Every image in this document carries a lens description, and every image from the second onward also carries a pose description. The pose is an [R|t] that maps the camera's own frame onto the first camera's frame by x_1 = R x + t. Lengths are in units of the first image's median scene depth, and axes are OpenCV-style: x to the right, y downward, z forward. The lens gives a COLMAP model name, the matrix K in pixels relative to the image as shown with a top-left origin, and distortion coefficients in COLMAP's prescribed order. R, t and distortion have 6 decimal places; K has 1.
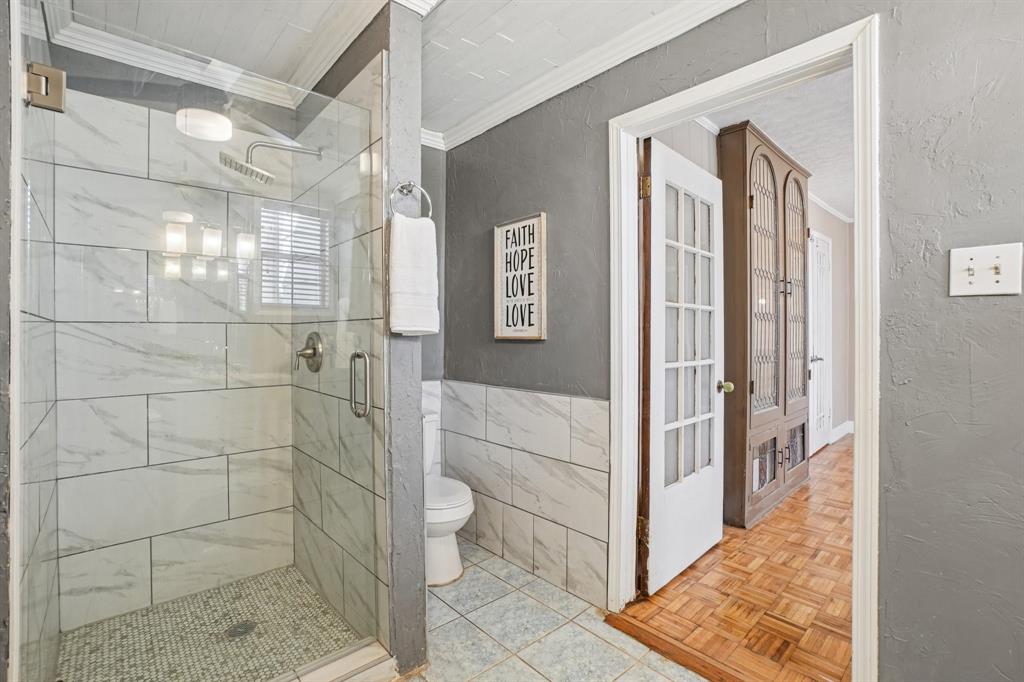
lens RADIAL K [[481.5, 0, 512.3], [0, 481.5, 332.8], [0, 0, 1]] dist [-0.065878, 0.026661]
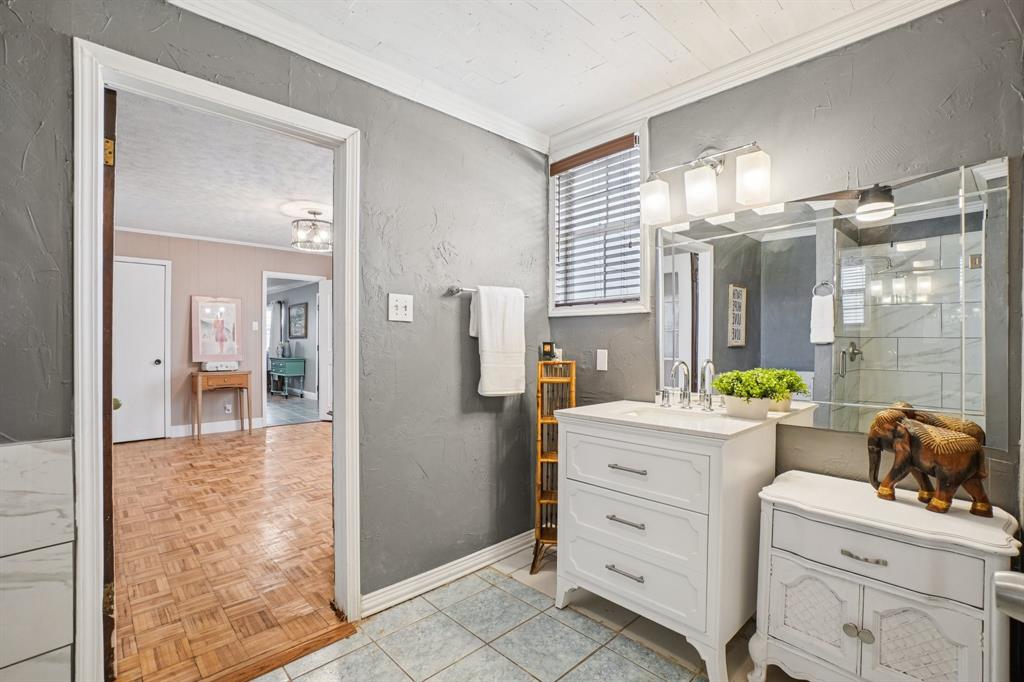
lens RADIAL K [[481.5, 0, 512.3], [0, 481.5, 332.8], [0, 0, 1]] dist [-0.065878, 0.026661]
pose [[-0.064267, 0.015234, 0.997816, -0.519240], [-0.005965, 0.999860, -0.015650, -0.004872], [-0.997915, -0.006957, -0.064167, 0.400363]]
